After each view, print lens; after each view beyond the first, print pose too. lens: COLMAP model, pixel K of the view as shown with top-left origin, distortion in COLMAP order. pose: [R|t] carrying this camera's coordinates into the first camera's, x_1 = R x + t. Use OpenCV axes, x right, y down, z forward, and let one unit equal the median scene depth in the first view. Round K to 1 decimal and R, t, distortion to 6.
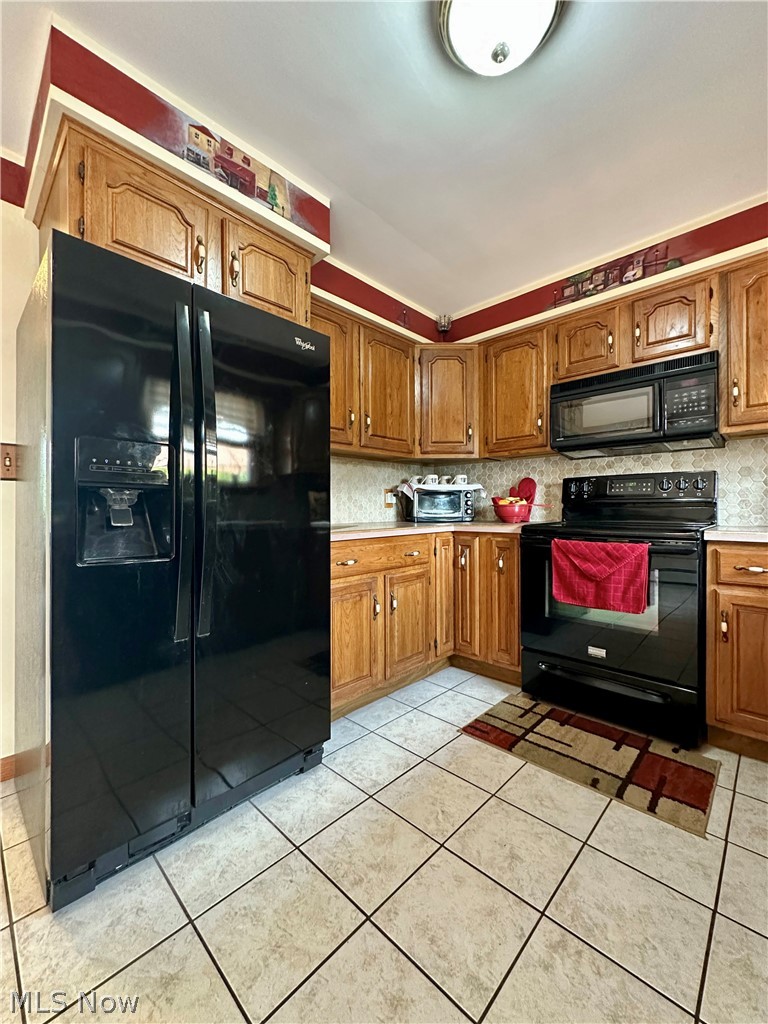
lens RADIAL K [[413.4, 0, 379.2], [0, 413.4, 510.7], [0, 0, 1]] dist [-0.000985, -0.000072]
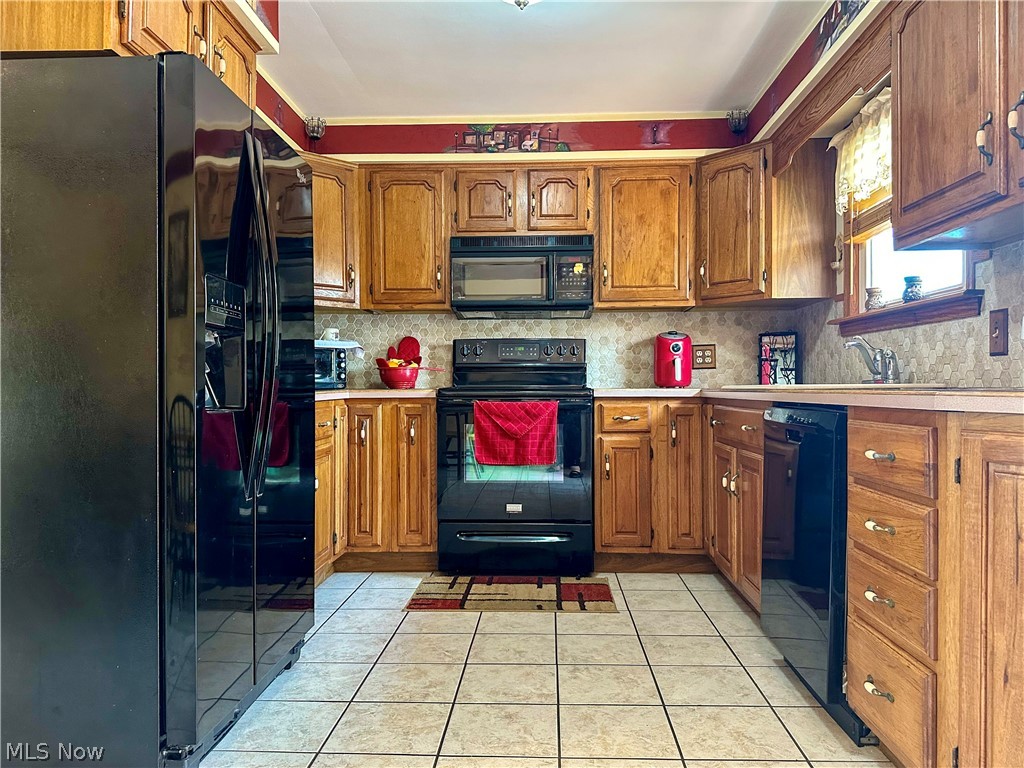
lens RADIAL K [[725.0, 0, 512.0], [0, 725.0, 384.0], [0, 0, 1]] dist [0.145607, -0.150593]
pose [[0.753921, 0.001844, 0.656962, -0.661781], [0.003025, 0.999976, -0.006278, 0.039149], [-0.656958, 0.006720, 0.753897, -0.369773]]
